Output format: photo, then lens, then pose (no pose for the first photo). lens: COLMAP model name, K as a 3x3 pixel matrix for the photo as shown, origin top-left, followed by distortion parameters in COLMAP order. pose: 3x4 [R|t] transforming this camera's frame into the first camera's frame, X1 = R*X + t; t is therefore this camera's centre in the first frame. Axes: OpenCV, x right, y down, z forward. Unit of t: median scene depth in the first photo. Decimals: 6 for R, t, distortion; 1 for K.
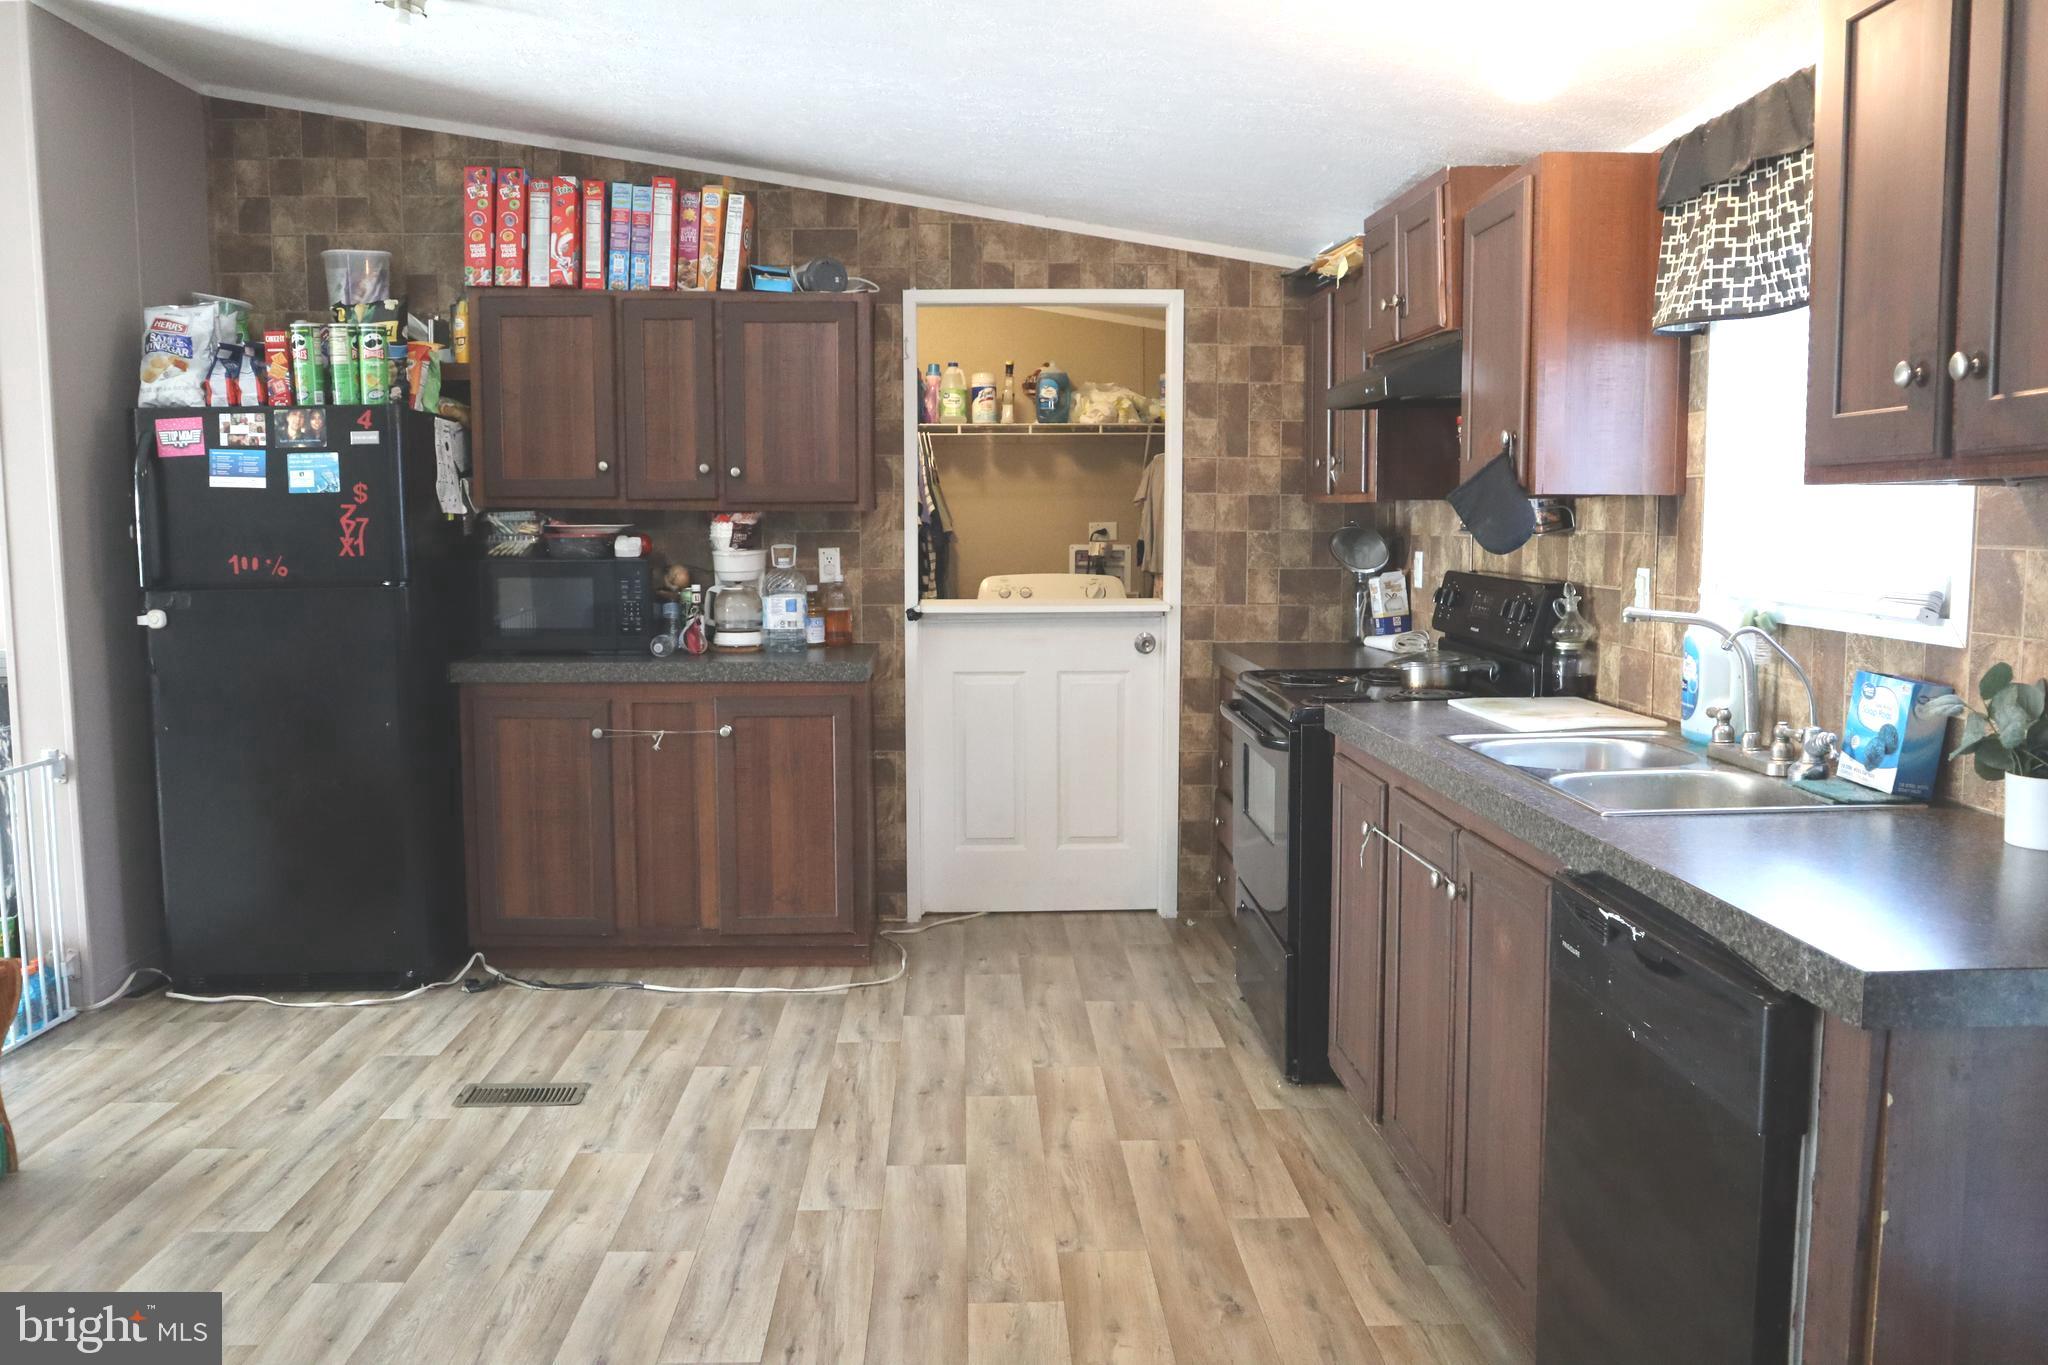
lens RADIAL K [[1619.5, 0, 1024.0], [0, 1619.5, 682.5], [0, 0, 1]] dist [-0.106906, 0.006212]
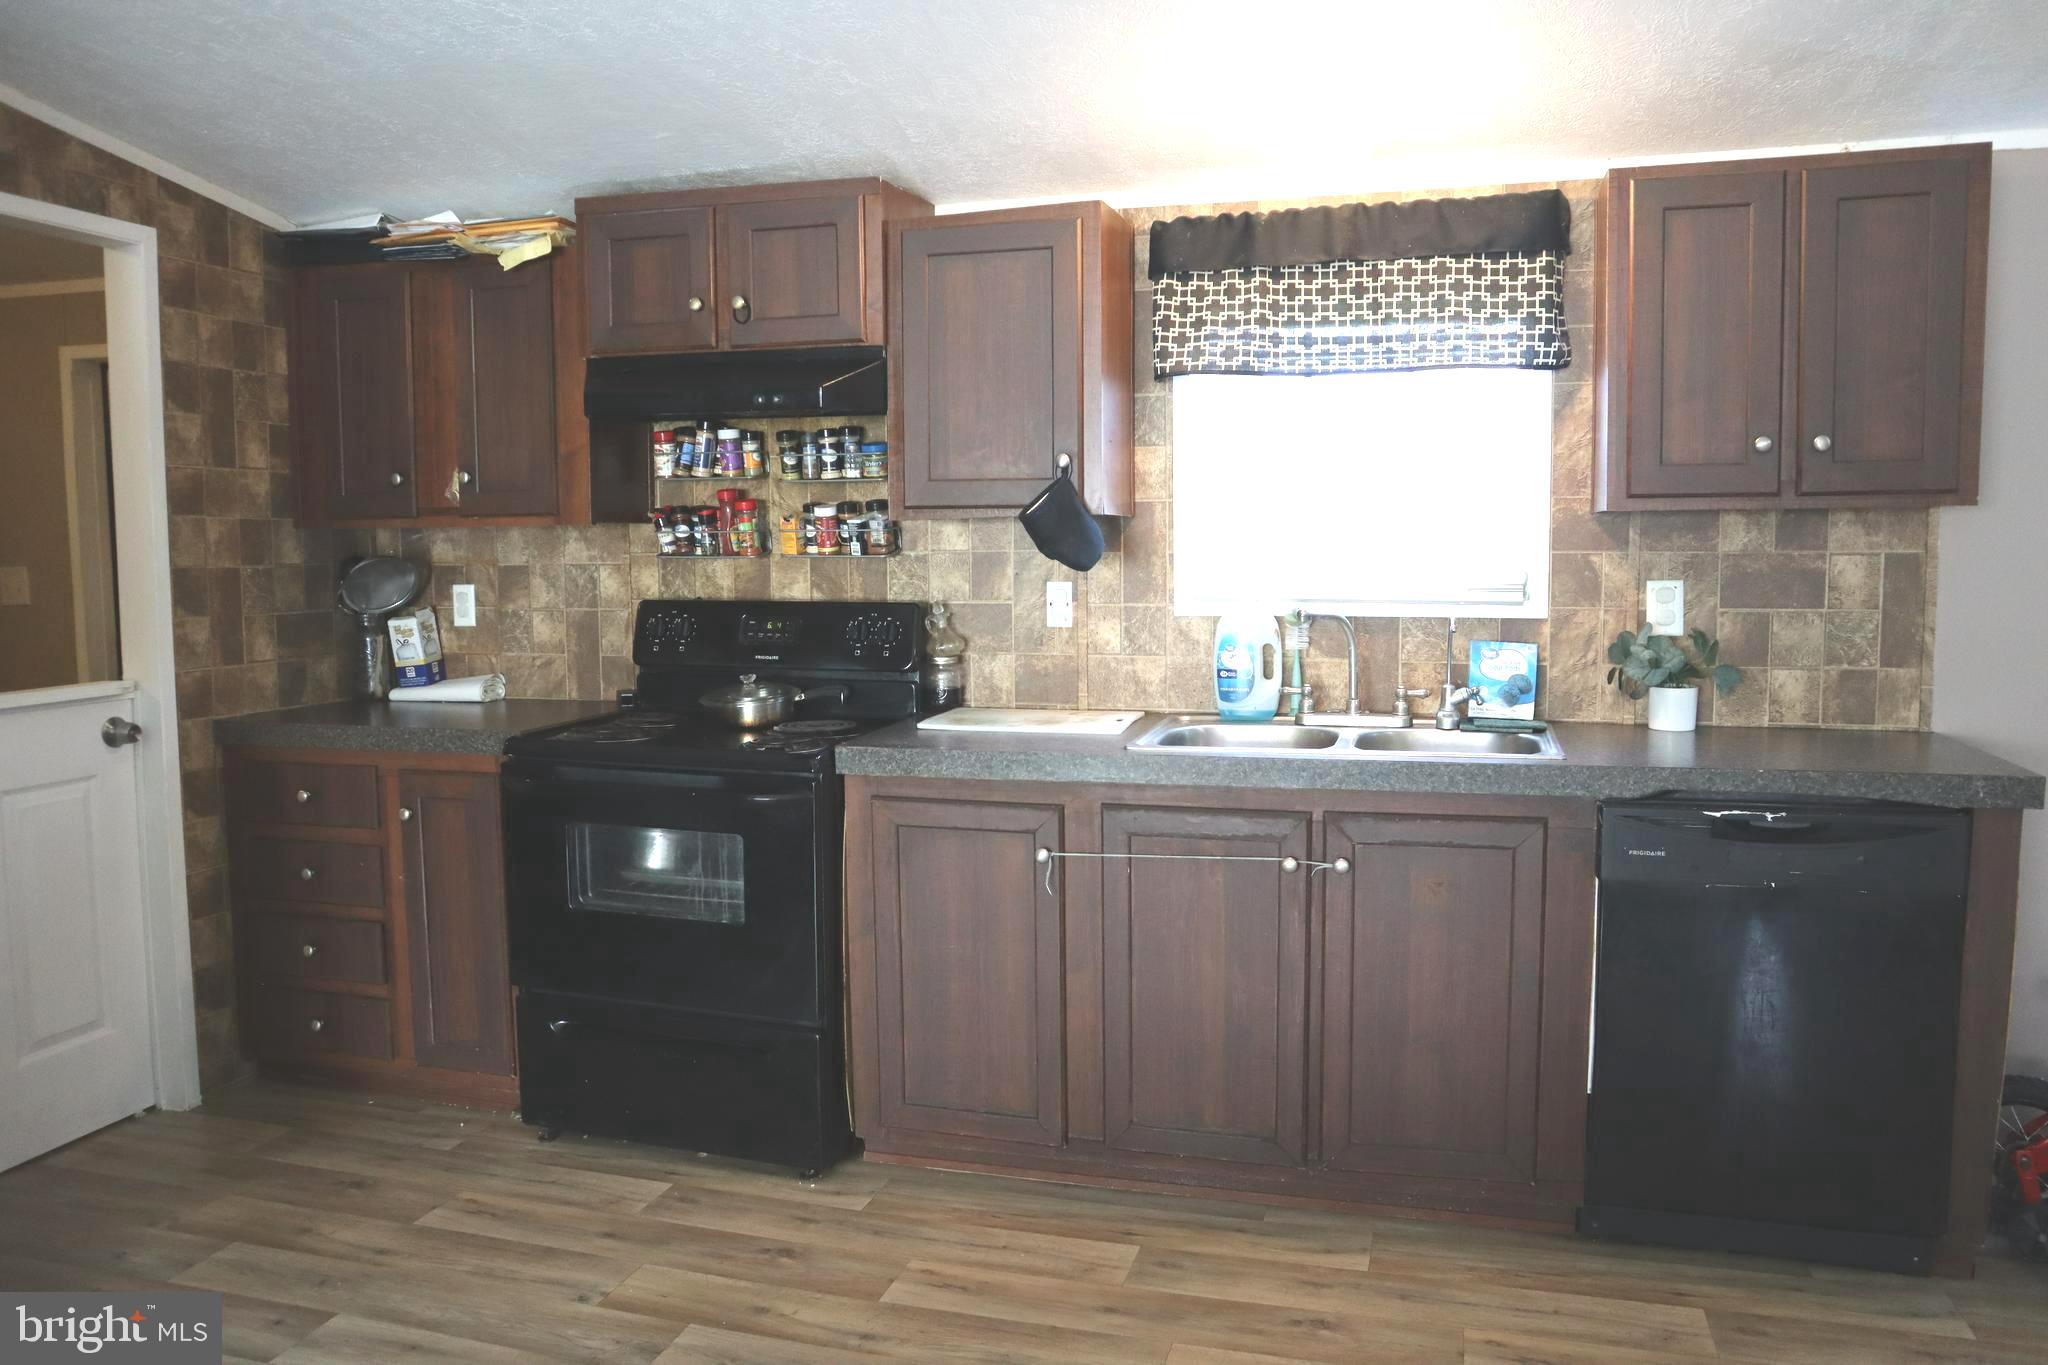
lens RADIAL K [[1489.2, 0, 1024.0], [0, 1489.2, 682.5], [0, 0, 1]] dist [-0.115437, 0.075383]
pose [[0.304034, -0.087353, 0.948648, -0.403003], [0.103649, 0.992909, 0.058210, -0.042239], [-0.947006, 0.080628, 0.310932, 0.456149]]
